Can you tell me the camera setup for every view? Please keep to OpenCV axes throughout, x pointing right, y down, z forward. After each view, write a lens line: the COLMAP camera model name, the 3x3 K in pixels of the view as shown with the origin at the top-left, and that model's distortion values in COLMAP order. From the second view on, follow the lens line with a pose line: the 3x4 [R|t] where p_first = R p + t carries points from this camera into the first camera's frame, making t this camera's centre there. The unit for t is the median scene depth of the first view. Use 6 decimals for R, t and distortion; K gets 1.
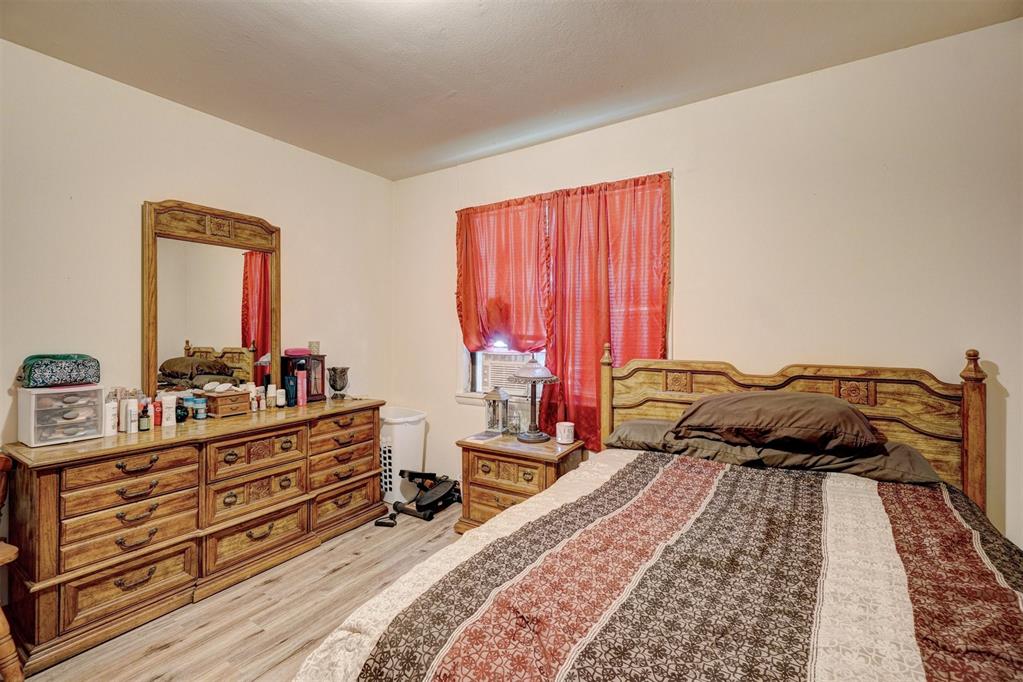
lens RADIAL K [[441.2, 0, 511.1], [0, 441.2, 330.1], [0, 0, 1]] dist [-0.011101, 0.004628]
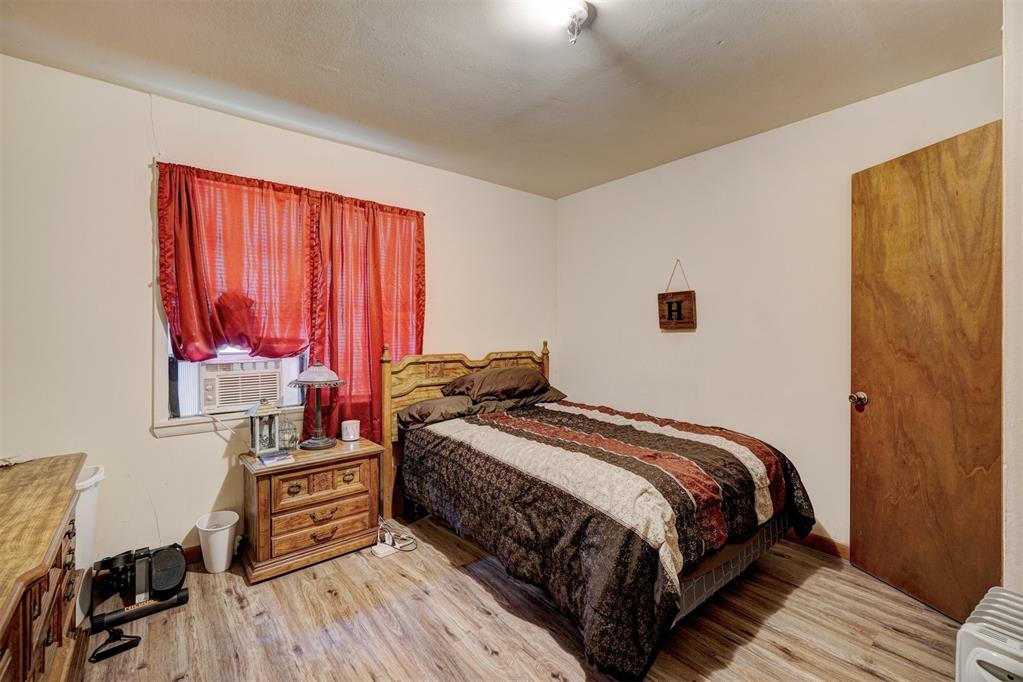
lens RADIAL K [[441.2, 0, 510.9], [0, 441.2, 338.9], [0, 0, 1]] dist [-0.011101, 0.004628]
pose [[0.309989, -0.012938, 0.950652, -0.798676], [0.005493, 0.999915, 0.011817, 0.005385], [-0.950724, 0.001559, 0.310034, 0.333226]]
